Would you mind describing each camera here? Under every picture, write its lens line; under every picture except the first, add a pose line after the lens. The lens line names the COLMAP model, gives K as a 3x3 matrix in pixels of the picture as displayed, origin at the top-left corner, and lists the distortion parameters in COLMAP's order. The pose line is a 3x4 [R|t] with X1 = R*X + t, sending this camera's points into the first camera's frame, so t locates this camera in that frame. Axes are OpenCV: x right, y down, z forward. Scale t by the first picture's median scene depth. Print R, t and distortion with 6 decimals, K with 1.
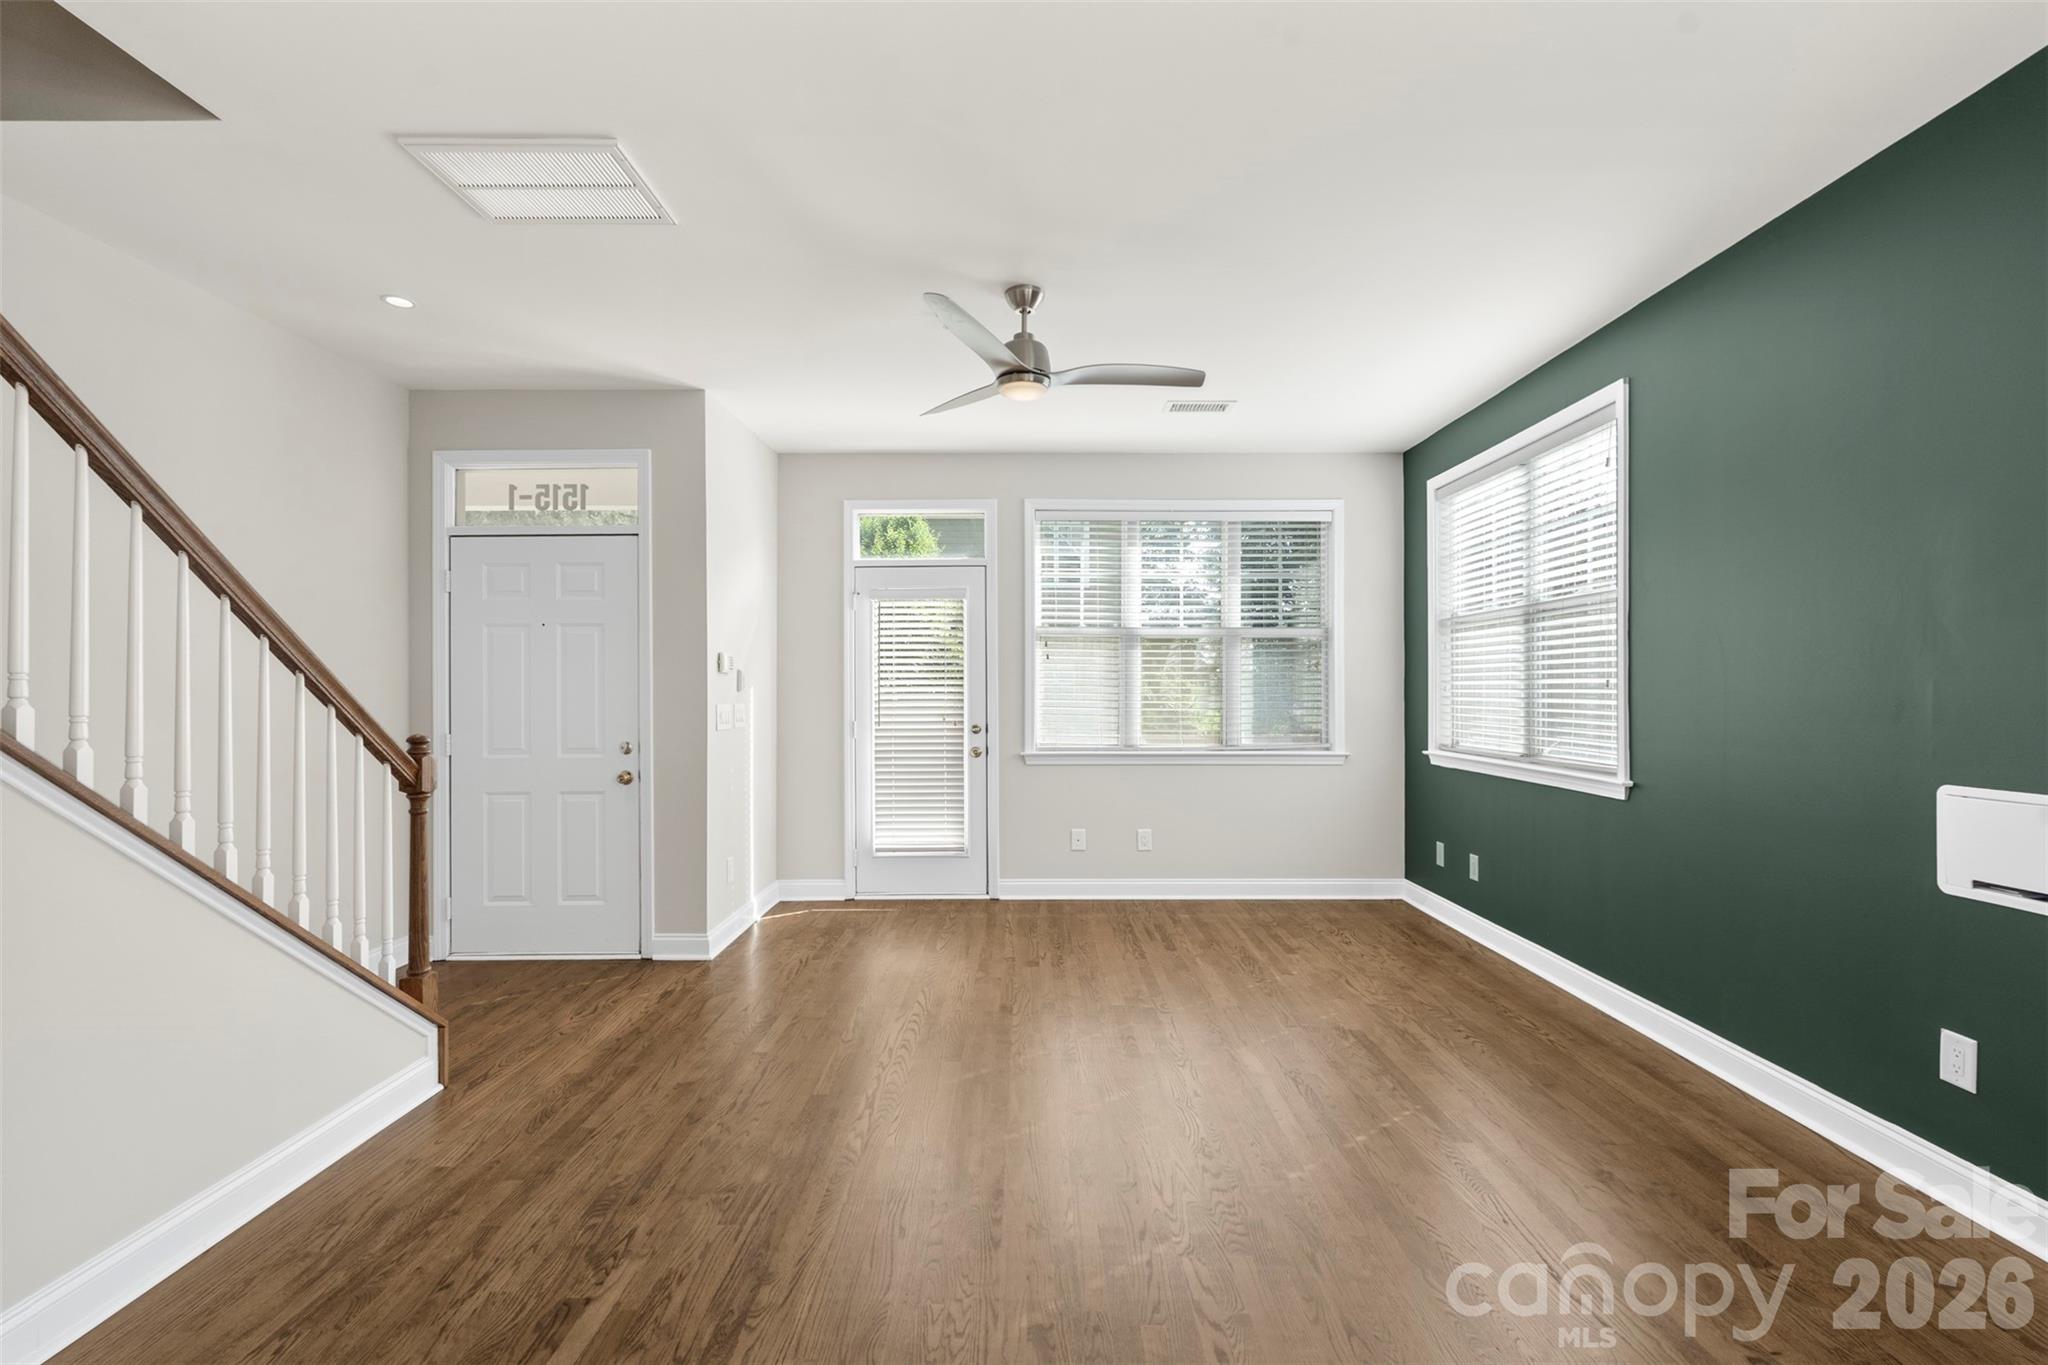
lens RADIAL K [[908.1, 0, 1025.9], [0, 908.1, 689.3], [0, 0, 1]] dist [0.000081, -0.000033]
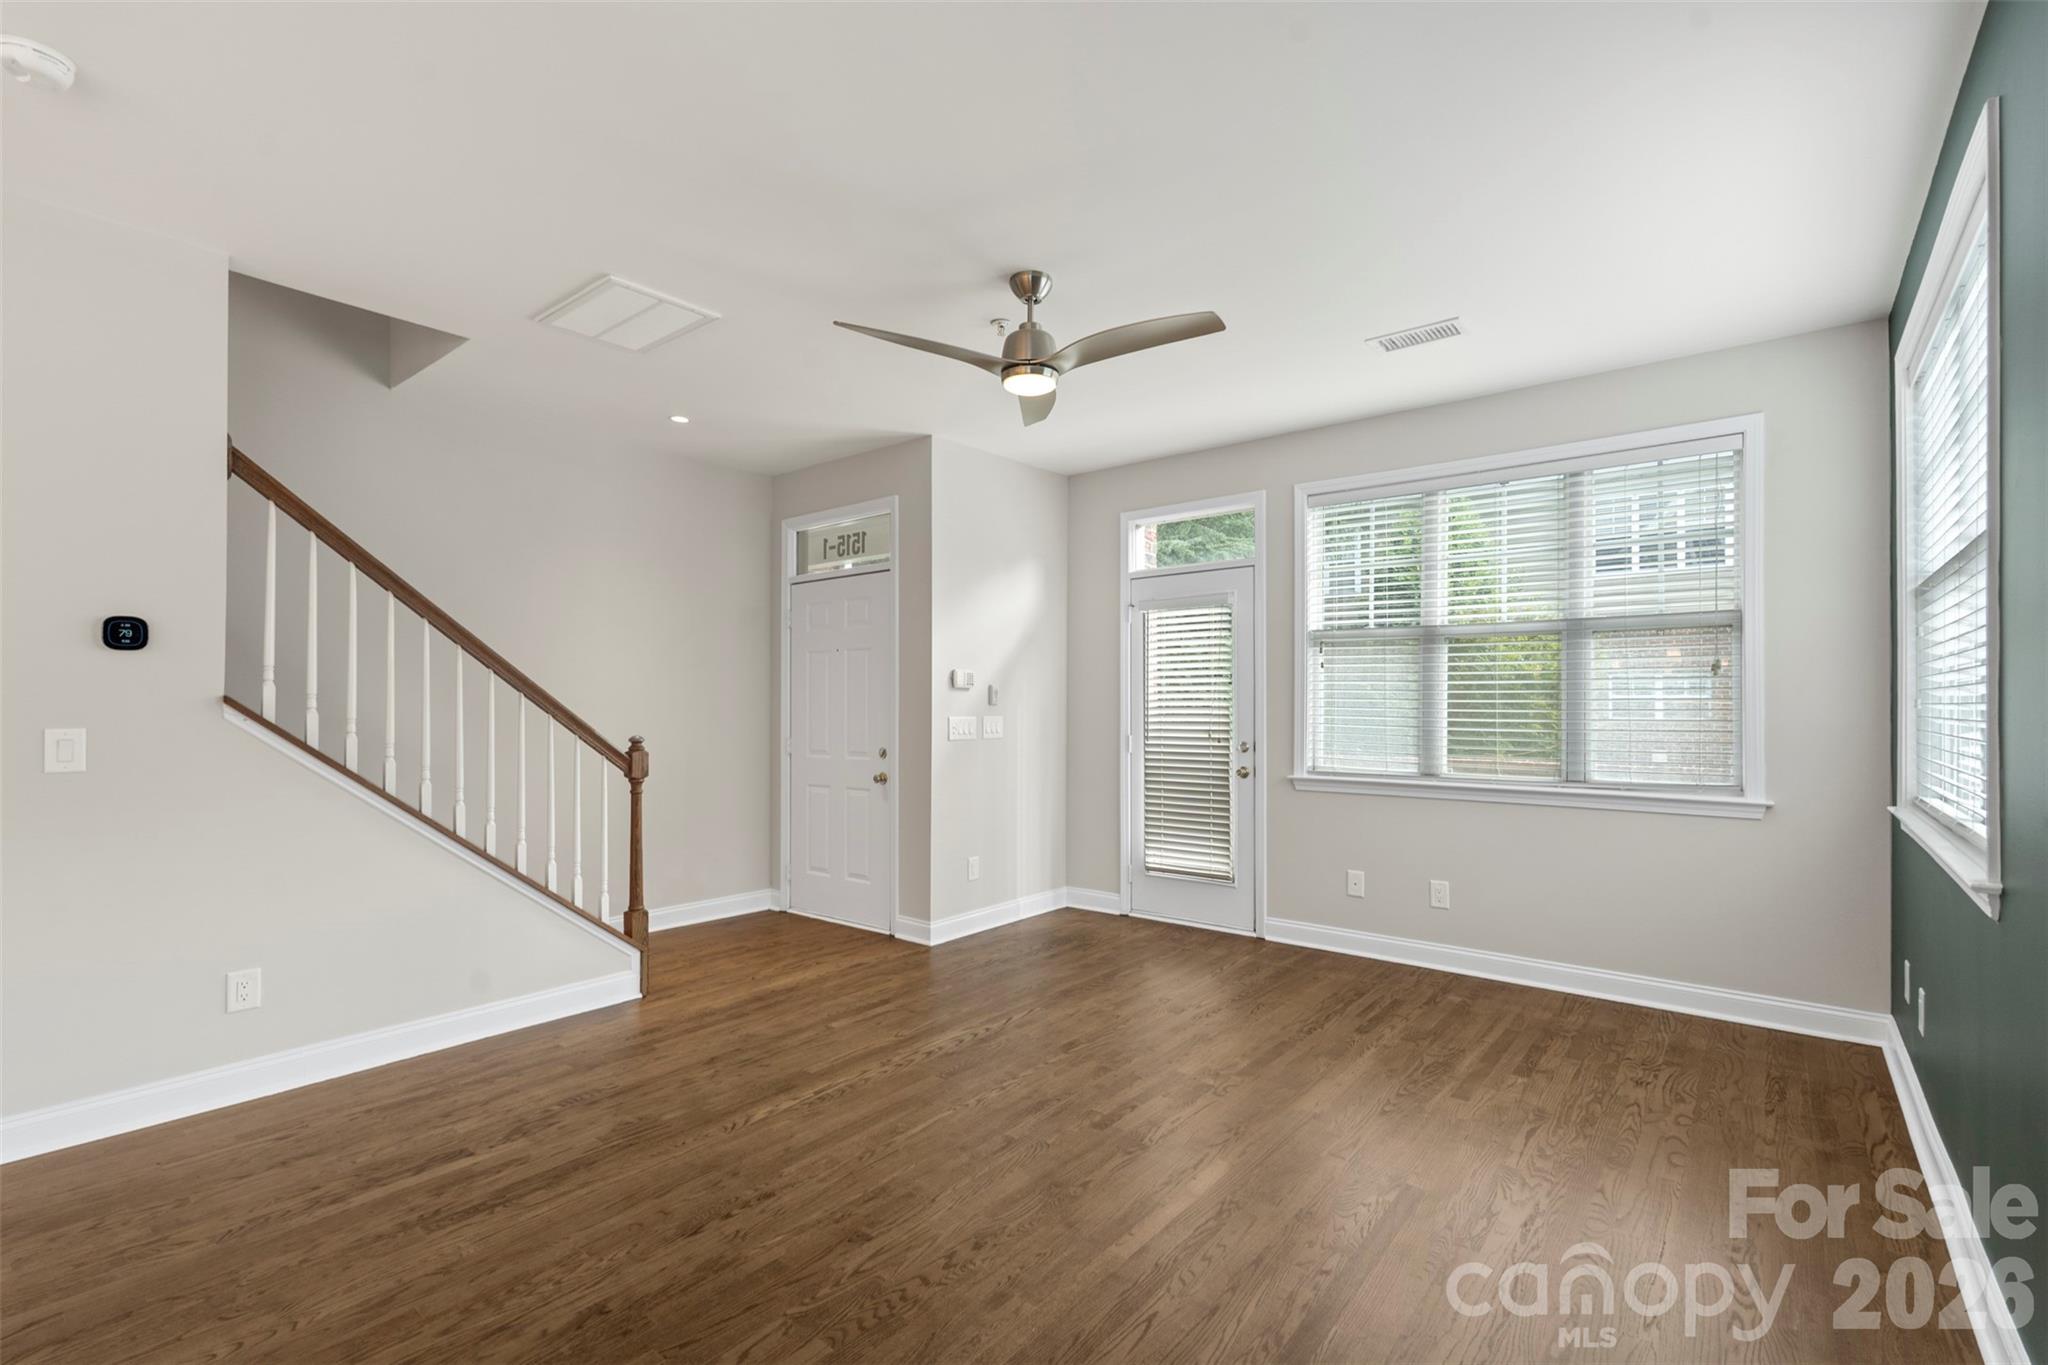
lens RADIAL K [[911.2, 0, 1025.4], [0, 911.2, 701.5], [0, 0, 1]] dist [-0.002600, 0.000090]
pose [[0.777311, -0.000192, -0.629116, 0.417373], [-0.000187, 1.000000, -0.000536, -0.001295], [0.629116, 0.000534, 0.777311, 0.190150]]
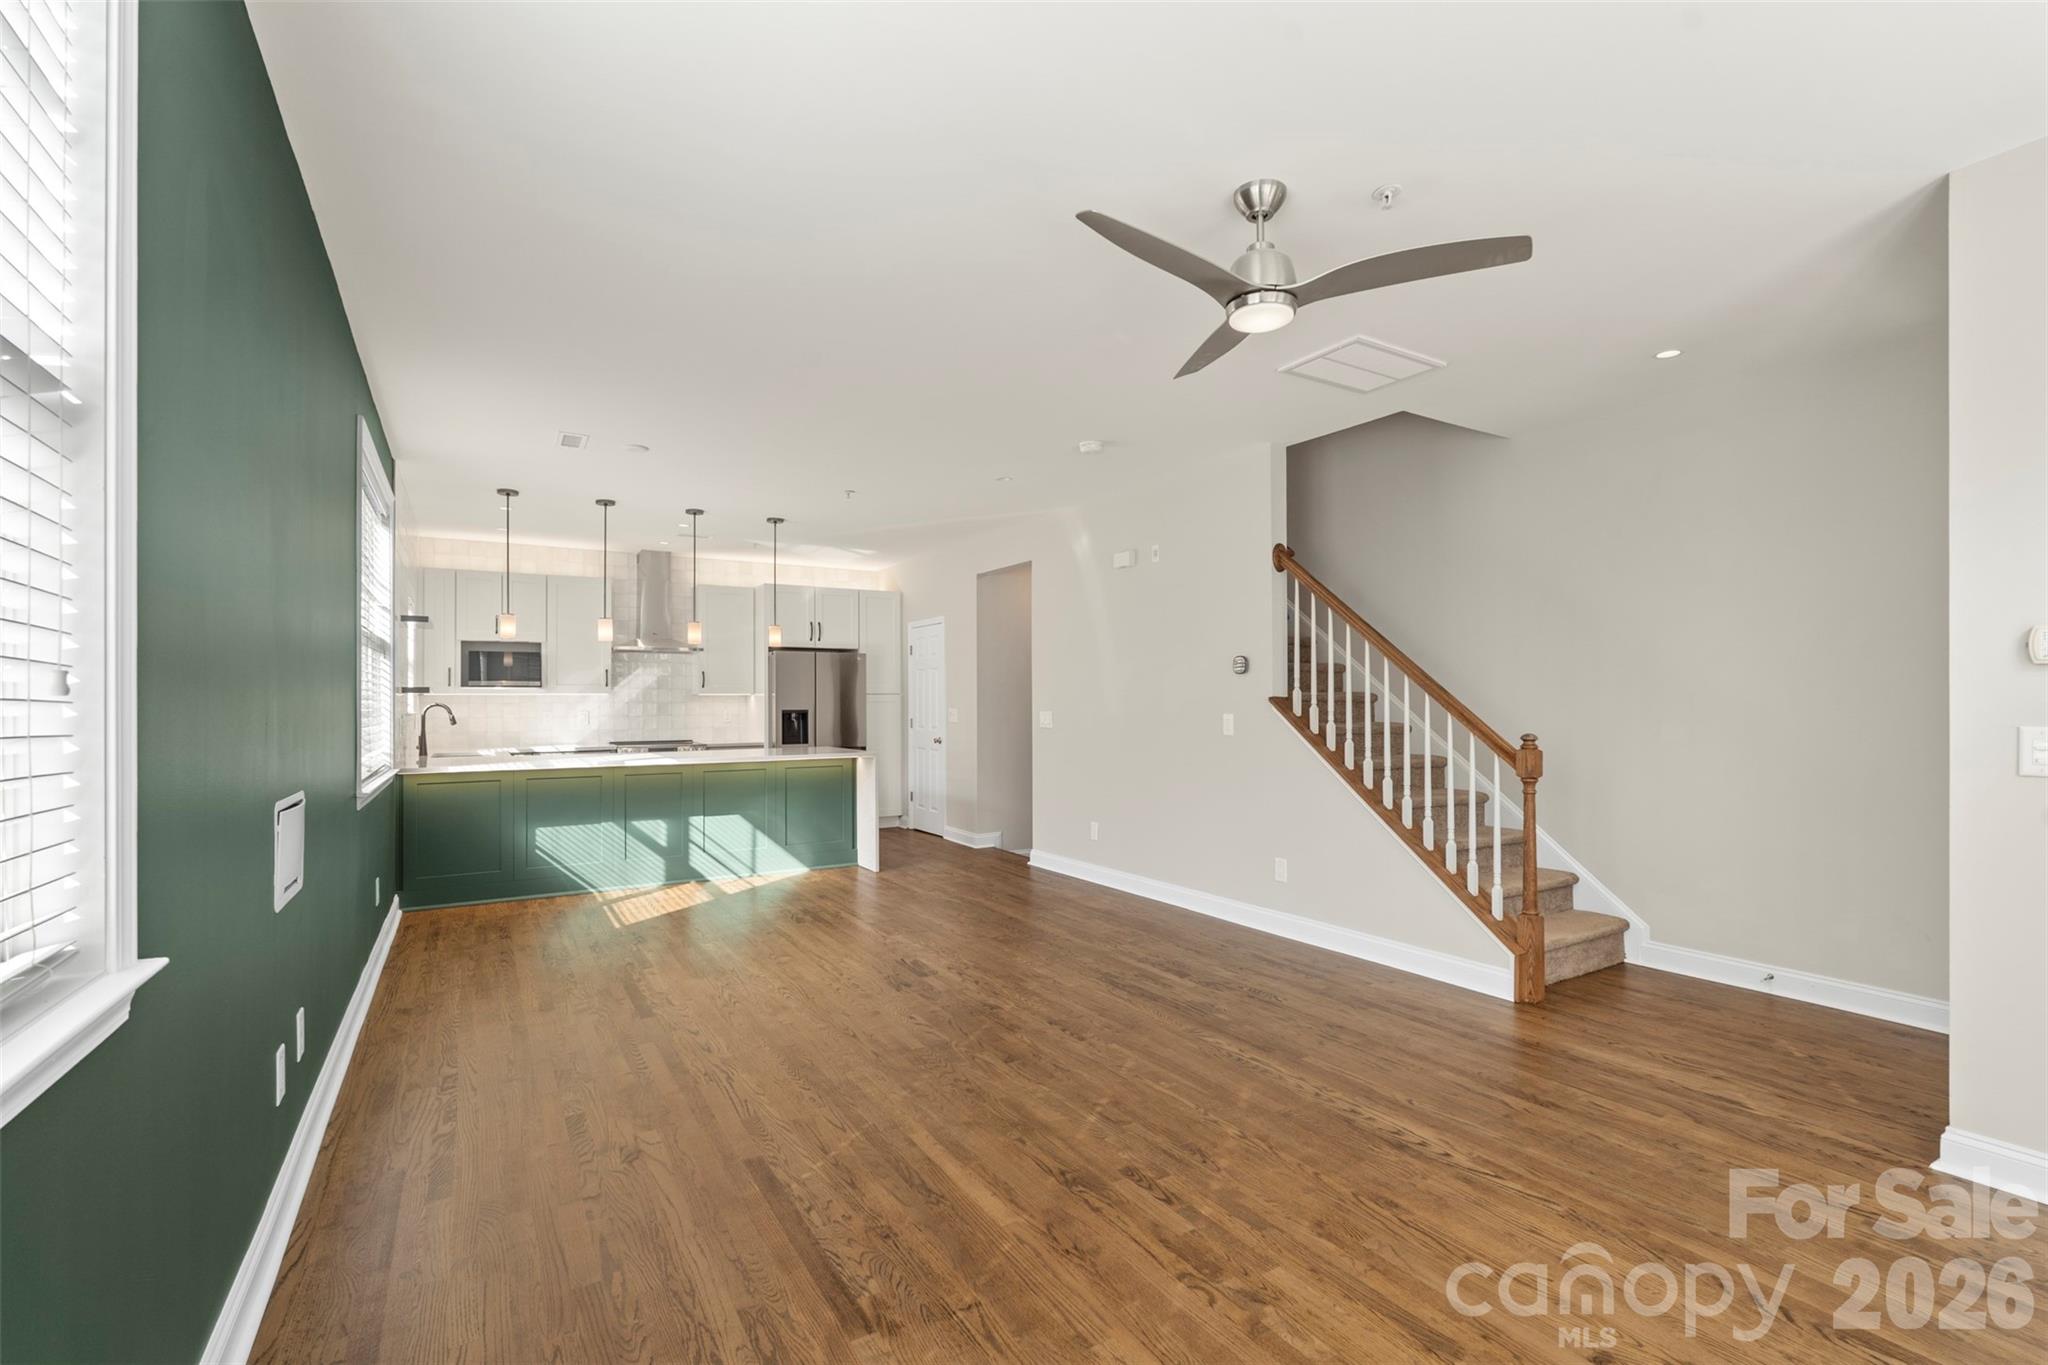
lens RADIAL K [[913.6, 0, 1036.1], [0, 913.6, 689.8], [0, 0, 1]] dist [-0.003749, -0.000089]
pose [[-0.847977, -0.002293, -0.530028, 0.412690], [0.005707, 0.999893, -0.013456, -0.000661], [0.530003, -0.014435, -0.847873, 1.112585]]
